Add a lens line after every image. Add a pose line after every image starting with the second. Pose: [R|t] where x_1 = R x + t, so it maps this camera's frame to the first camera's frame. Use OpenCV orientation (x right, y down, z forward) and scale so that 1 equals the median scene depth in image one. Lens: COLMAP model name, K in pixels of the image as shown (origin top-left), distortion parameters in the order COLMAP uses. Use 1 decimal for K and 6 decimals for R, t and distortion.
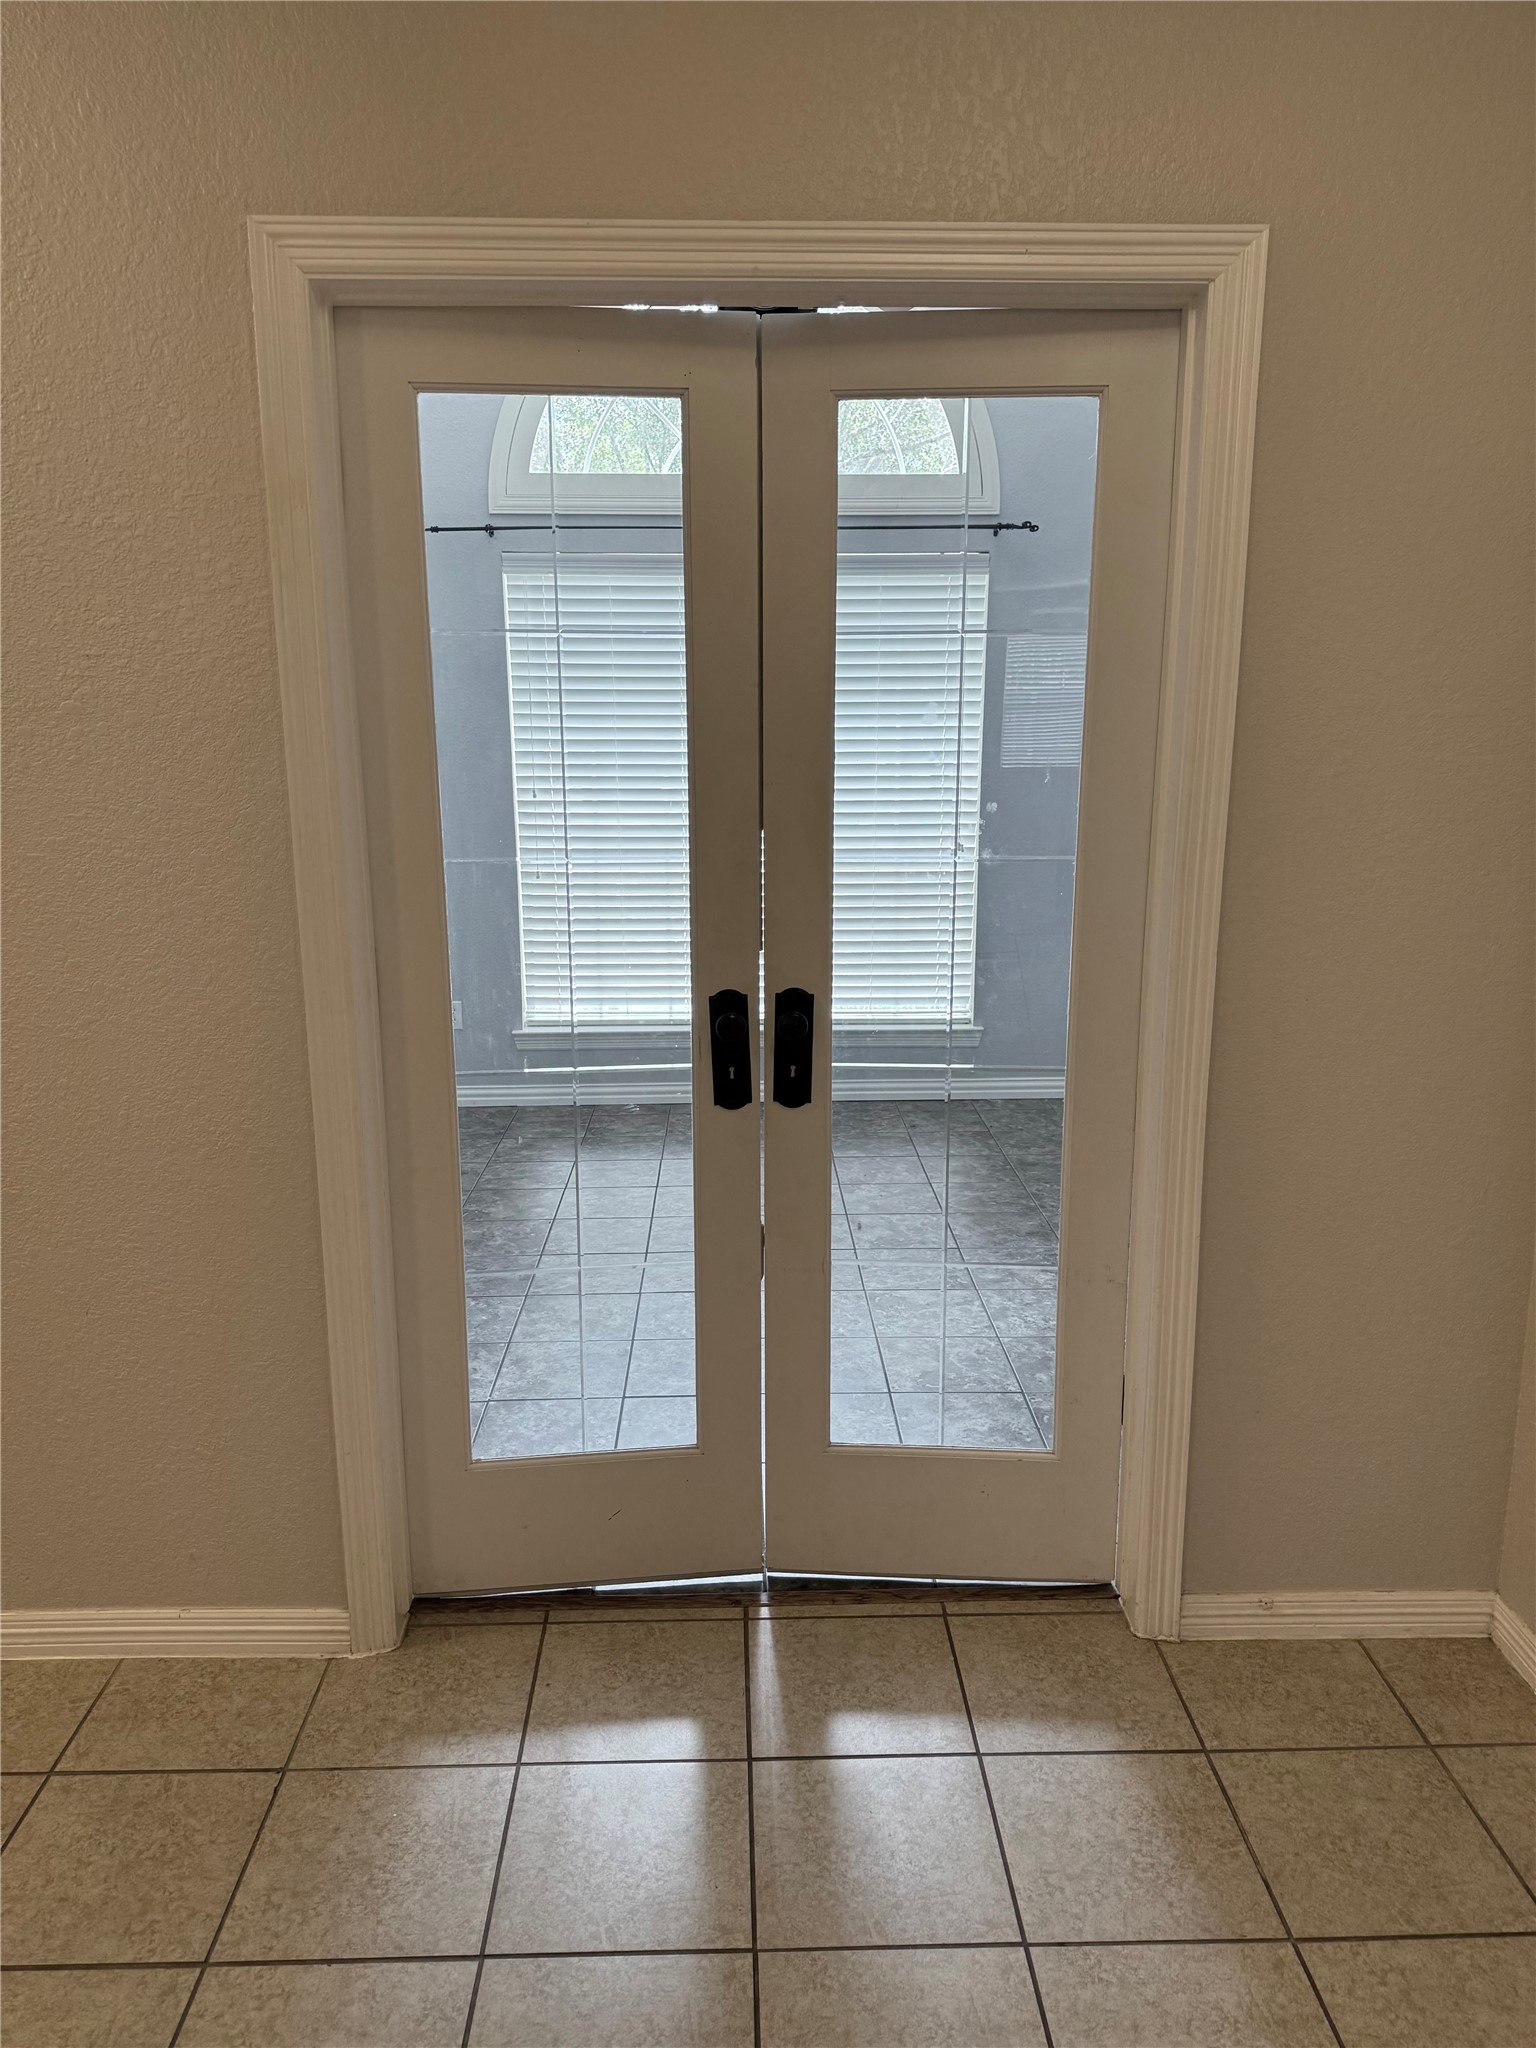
lens RADIAL K [[1446.8, 0, 758.6], [0, 1446.8, 1060.8], [0, 0, 1]] dist [0.037360, -0.051181]
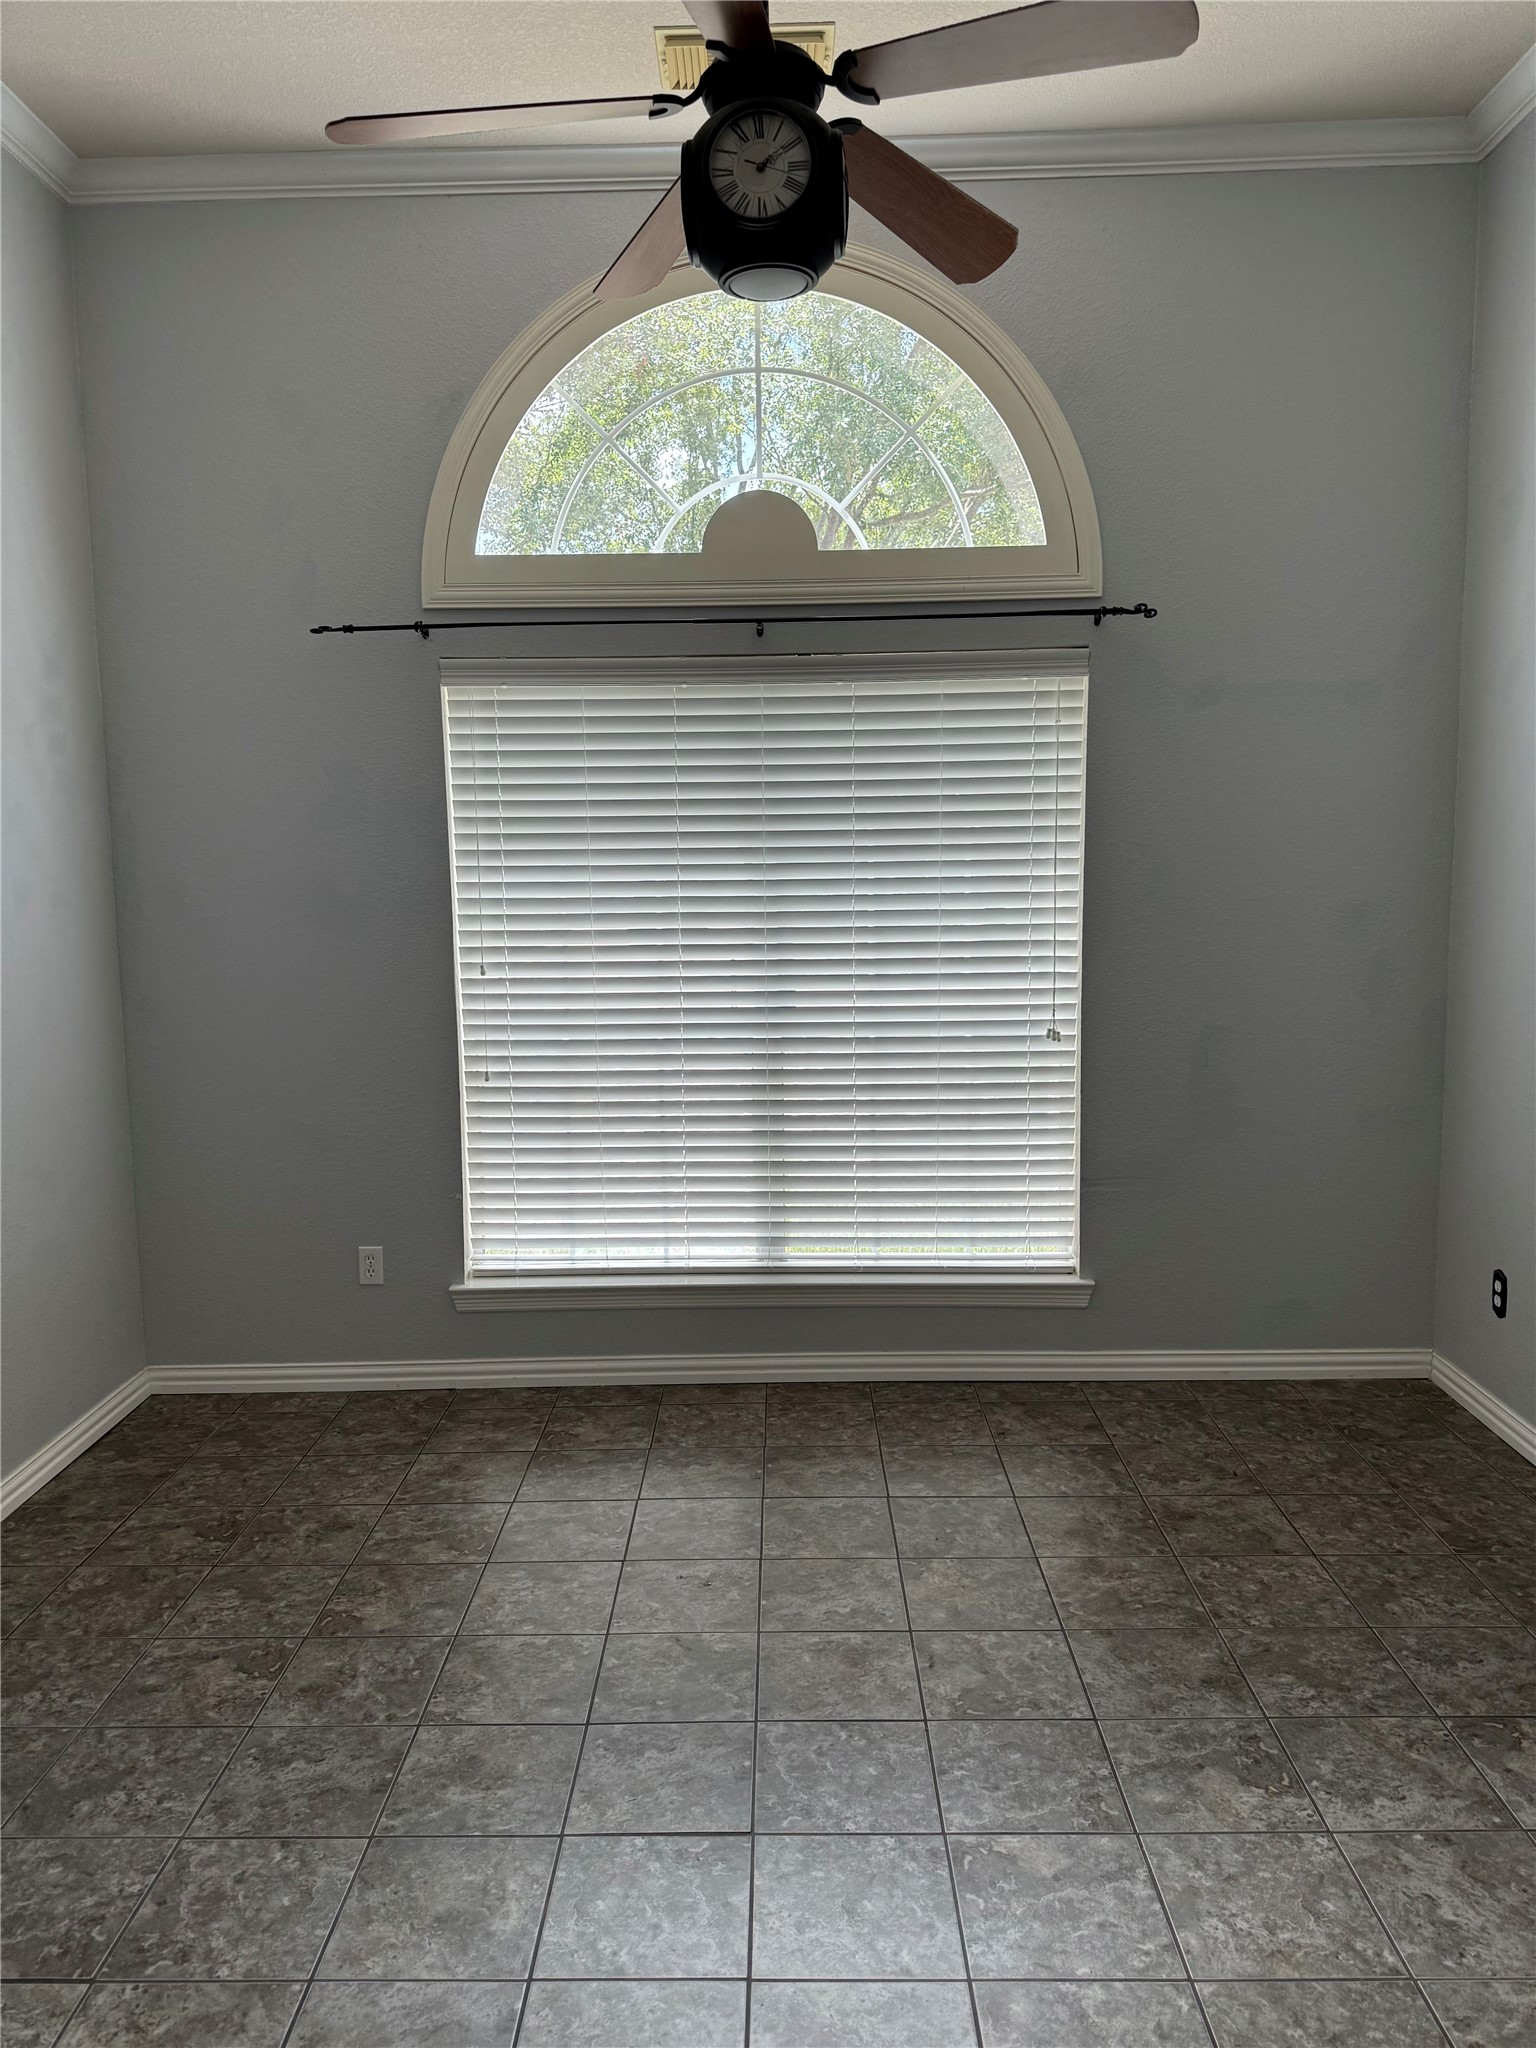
lens RADIAL K [[1446.8, 0, 762.9], [0, 1446.8, 1022.2], [0, 0, 1]] dist [0.037360, -0.051181]
pose [[0.999356, -0.007287, -0.035123, 0.017416], [0.003157, 0.993218, -0.116226, -0.074499], [0.035731, 0.116041, 0.992602, 0.282624]]
